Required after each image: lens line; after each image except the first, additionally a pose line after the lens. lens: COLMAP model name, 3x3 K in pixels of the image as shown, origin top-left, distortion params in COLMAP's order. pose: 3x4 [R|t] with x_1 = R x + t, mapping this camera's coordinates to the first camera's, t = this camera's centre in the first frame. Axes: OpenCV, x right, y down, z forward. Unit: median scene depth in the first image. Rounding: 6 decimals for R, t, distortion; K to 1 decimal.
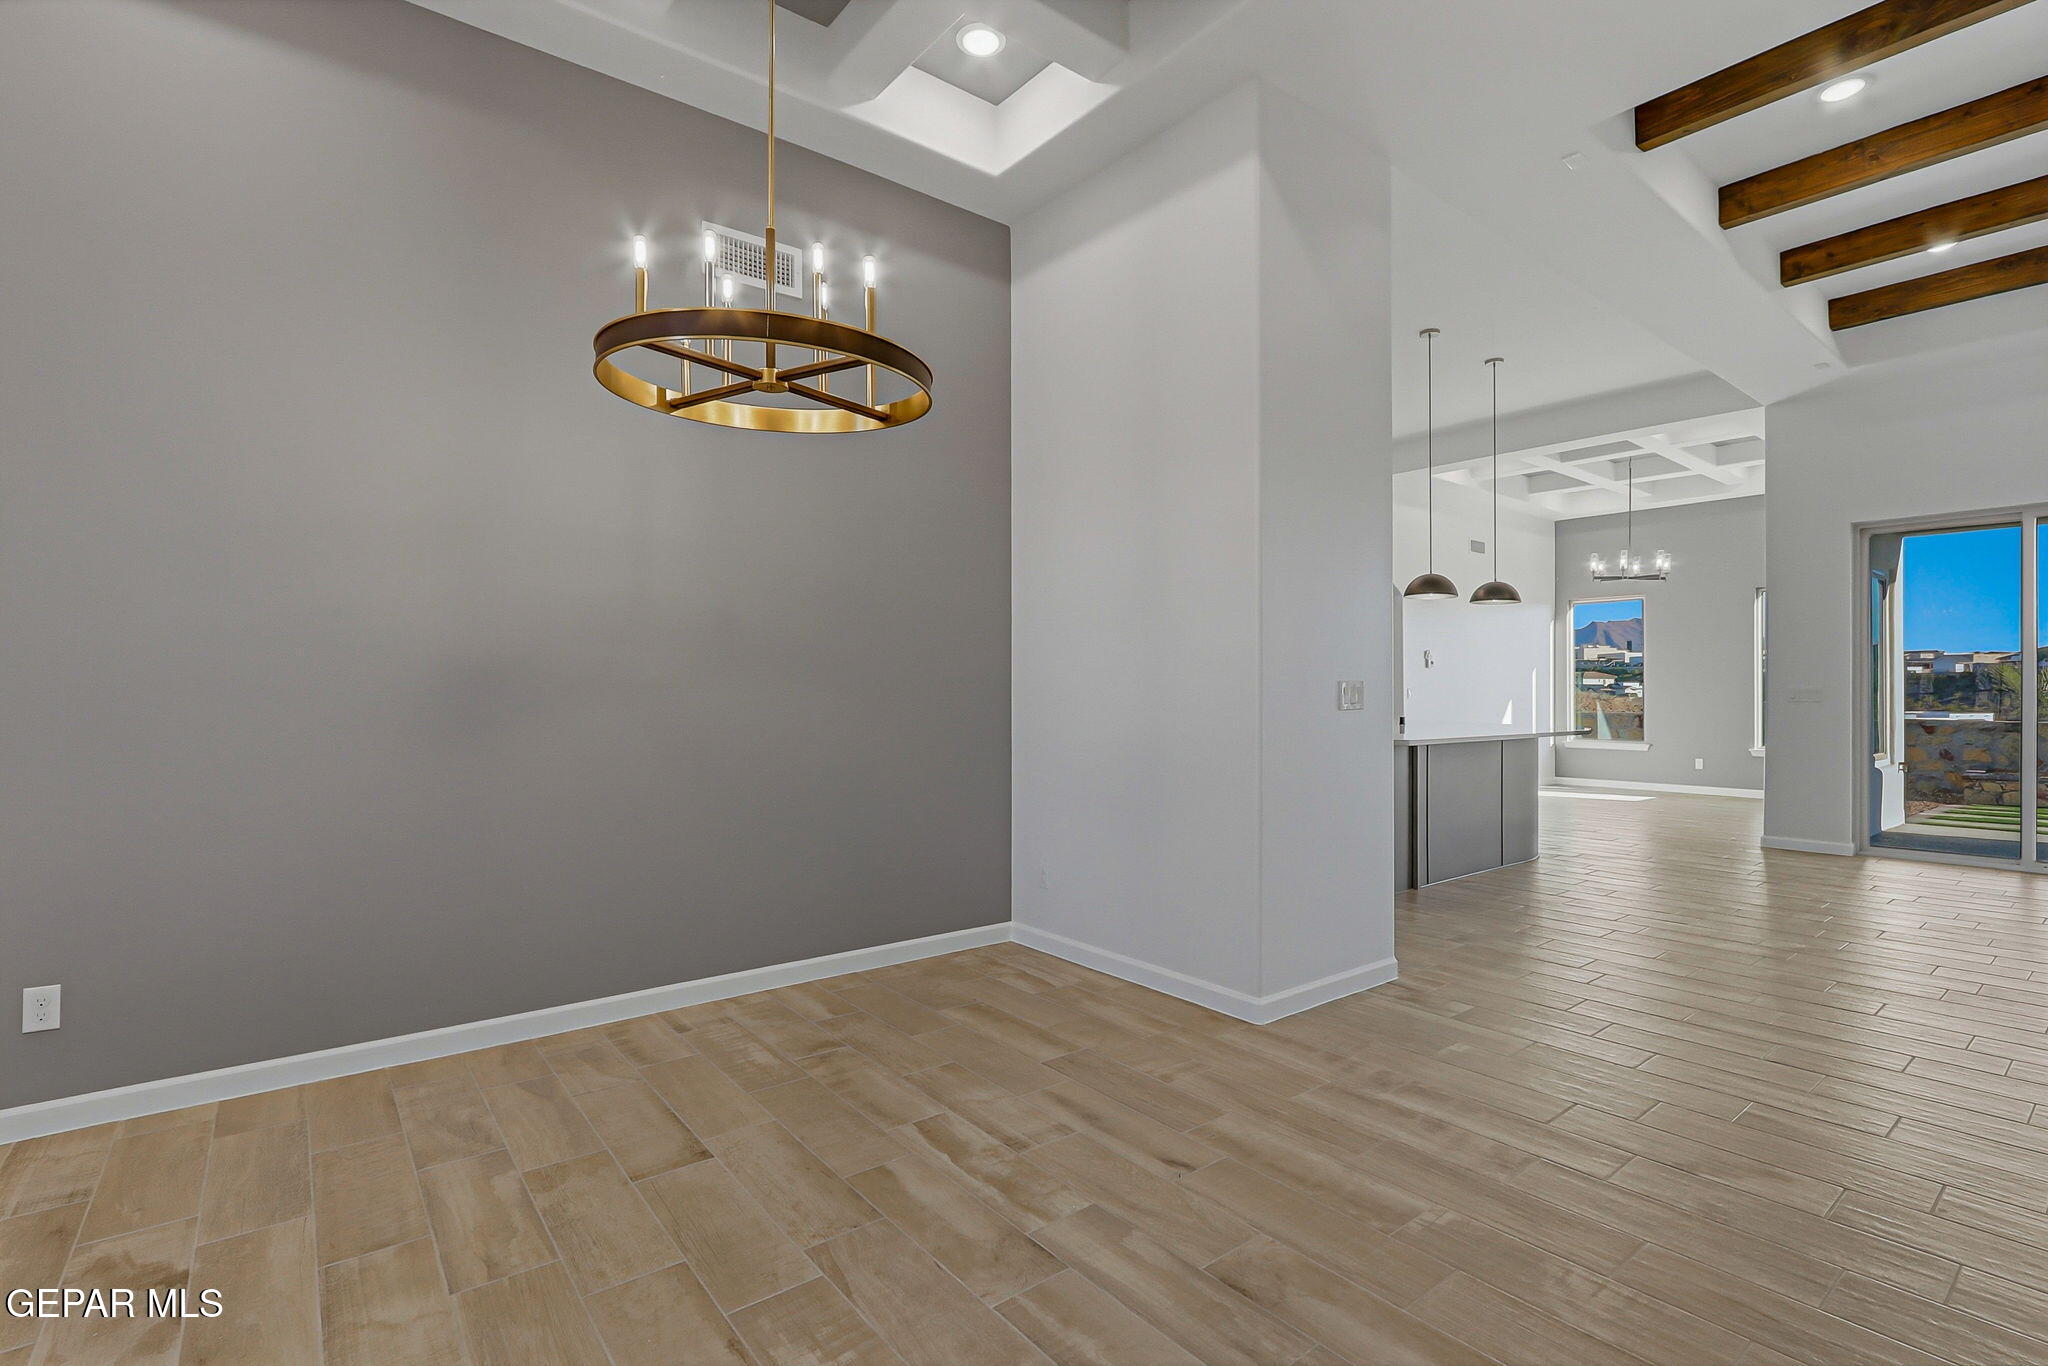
lens RADIAL K [[959.1, 0, 1024.9], [0, 959.1, 691.7], [0, 0, 1]] dist [-0.015053, 0.002090]
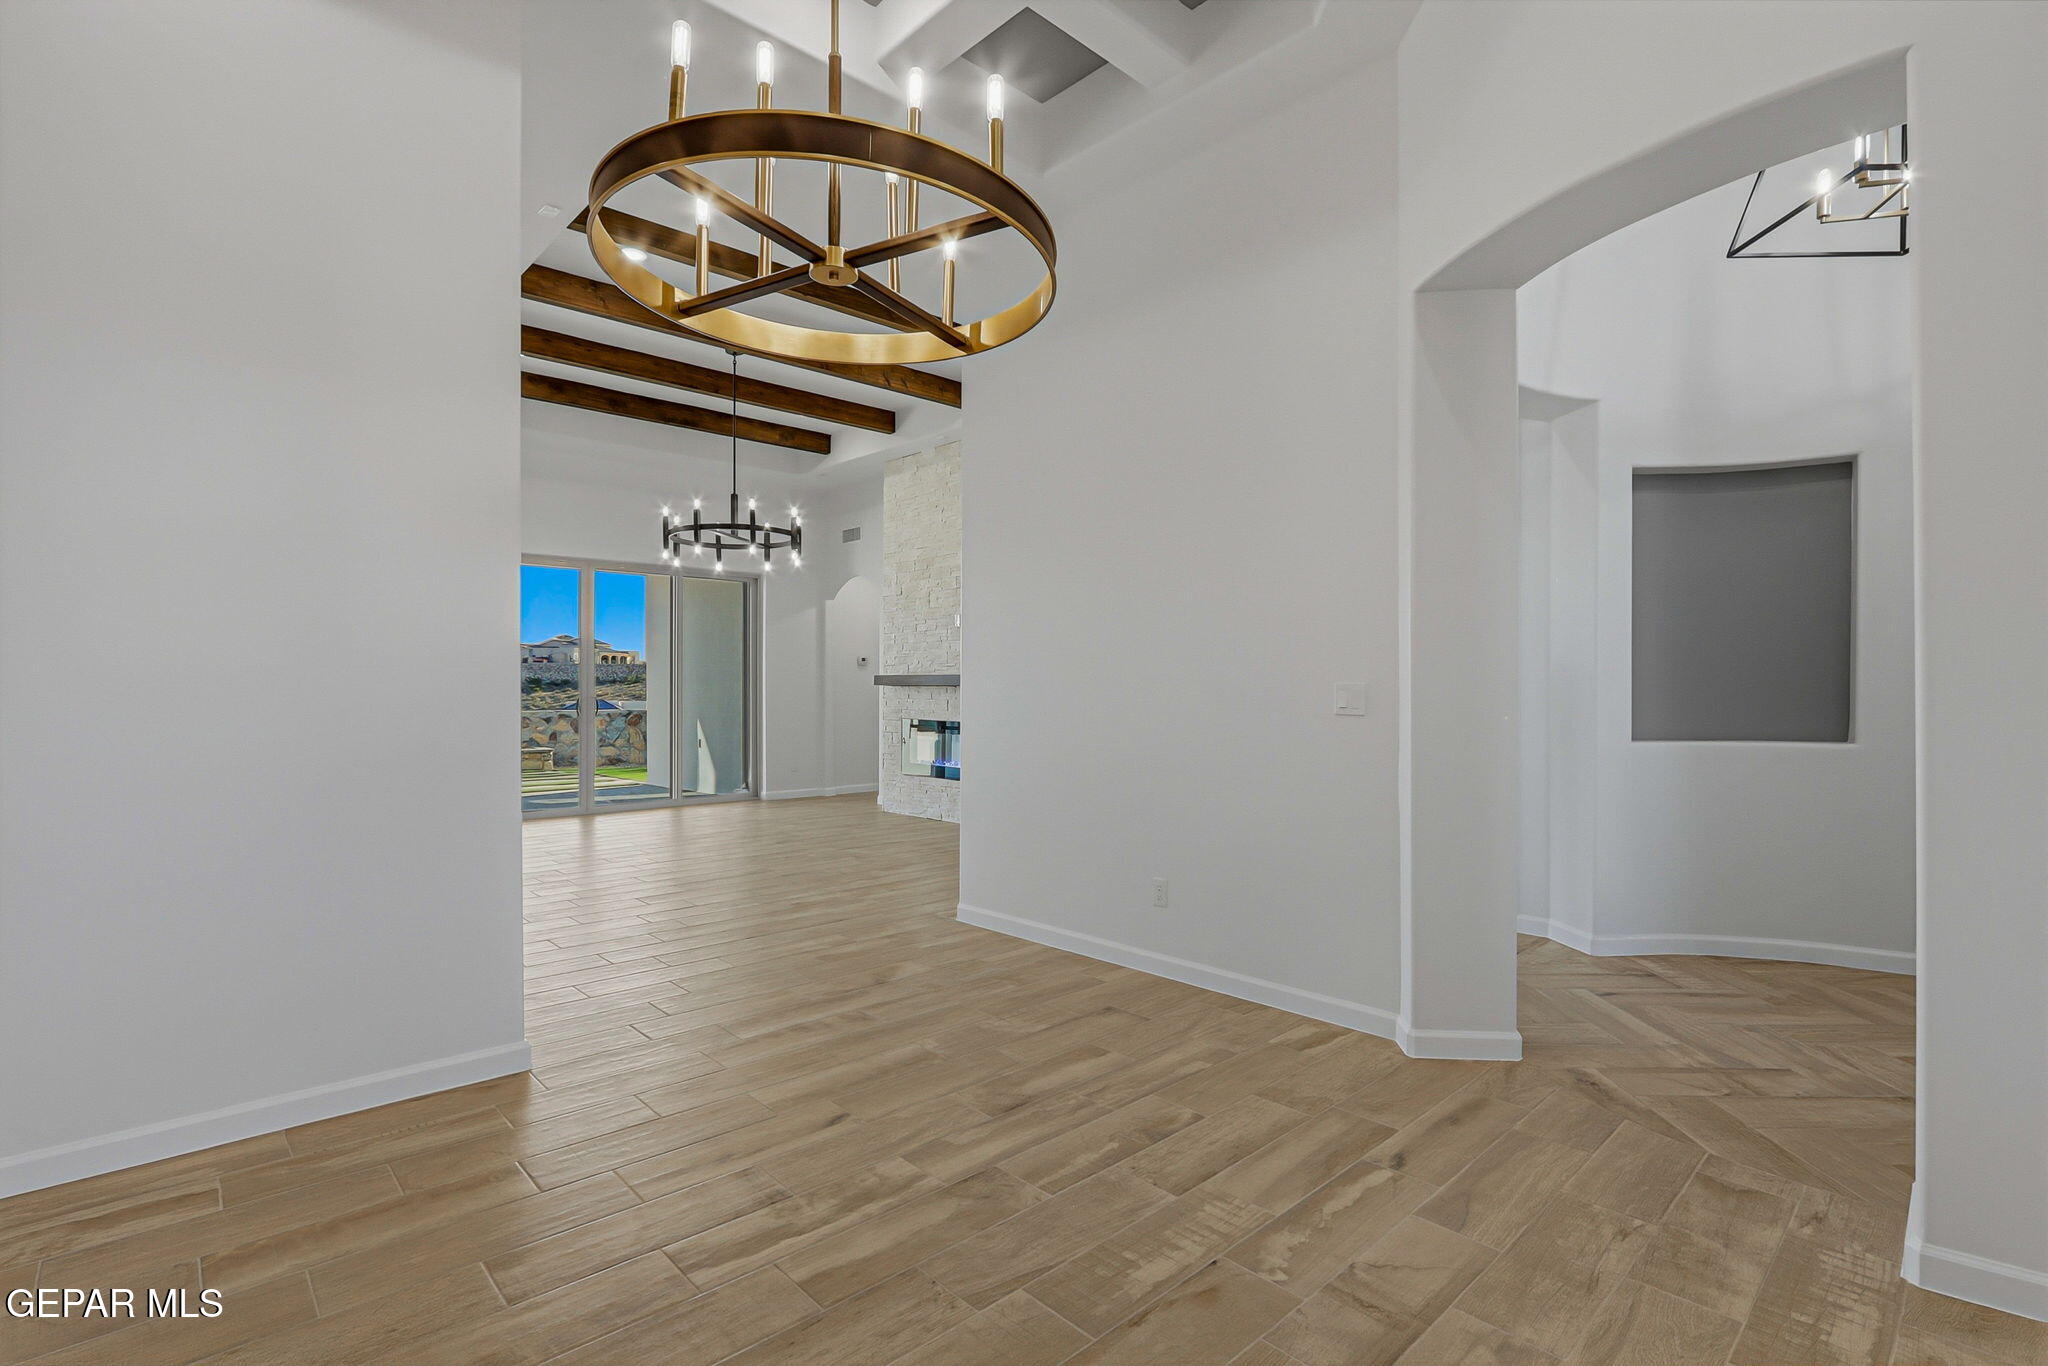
lens RADIAL K [[959.1, 0, 1044.1], [0, 959.1, 686.6], [0, 0, 1]] dist [-0.015053, 0.002090]
pose [[-0.098282, 0.000965, 0.995158, -0.917452], [0.000437, 0.999999, -0.000926, -0.006440], [-0.995159, 0.000344, -0.098282, 0.825146]]
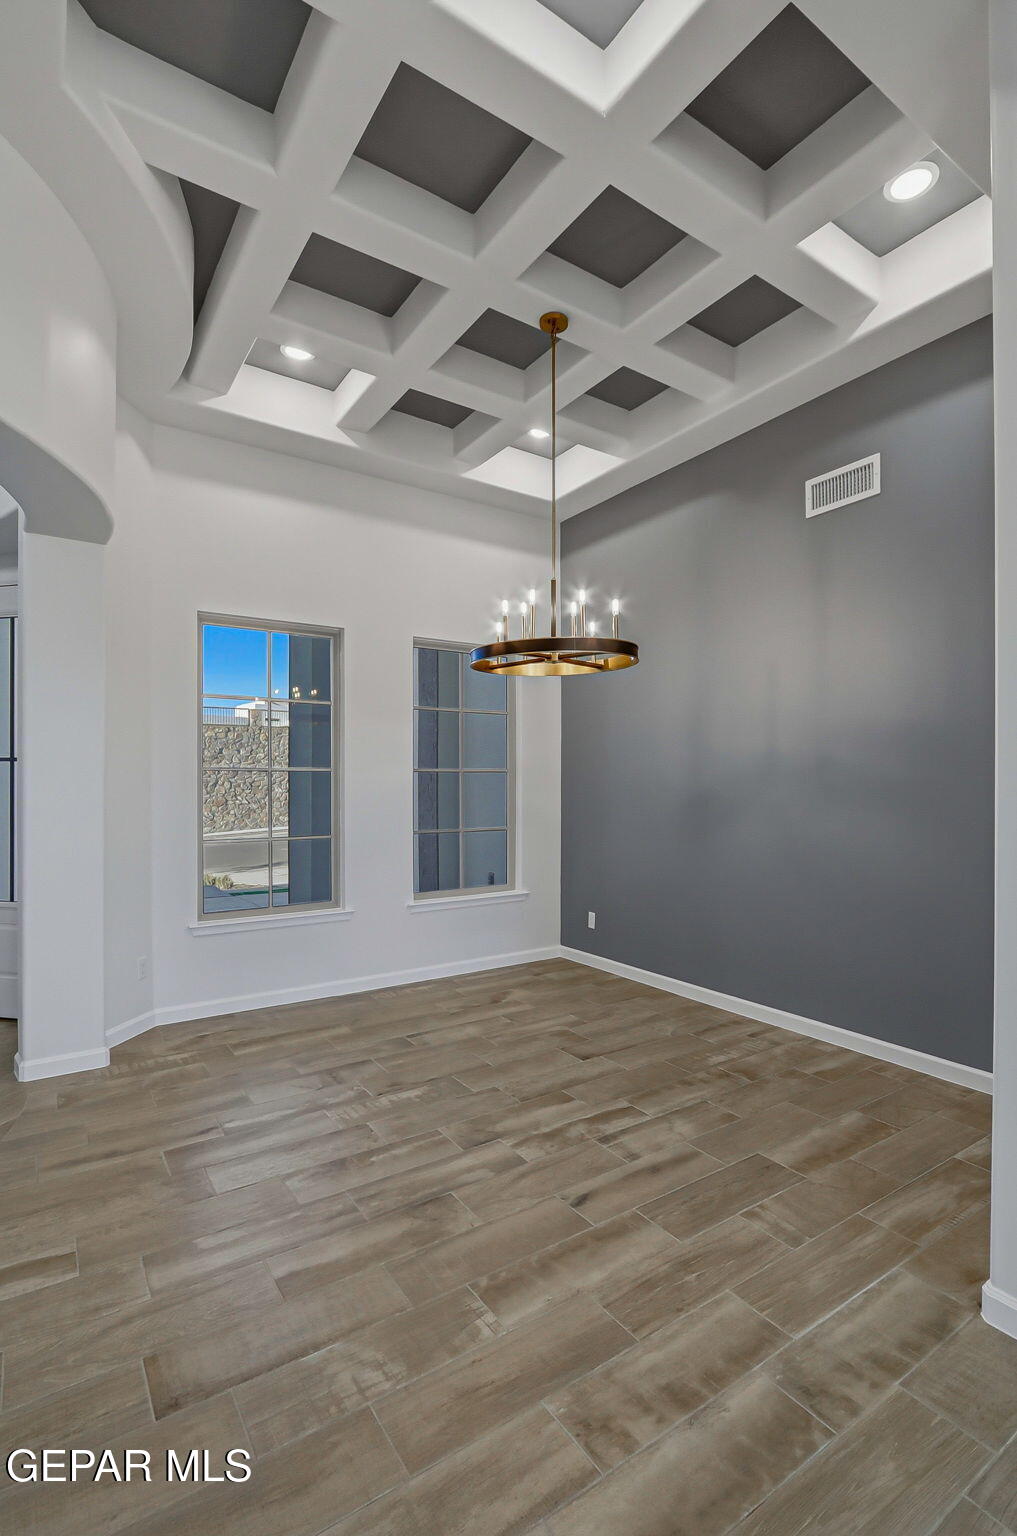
lens RADIAL K [[720.3, 0, 514.7], [0, 720.3, 776.1], [0, 0, 1]] dist [-0.000872, 0.000440]
pose [[-0.073821, -0.008441, -0.997236, 1.085932], [-0.000014, 0.999964, -0.008463, -0.068355], [0.997272, -0.000610, -0.073818, 0.931928]]
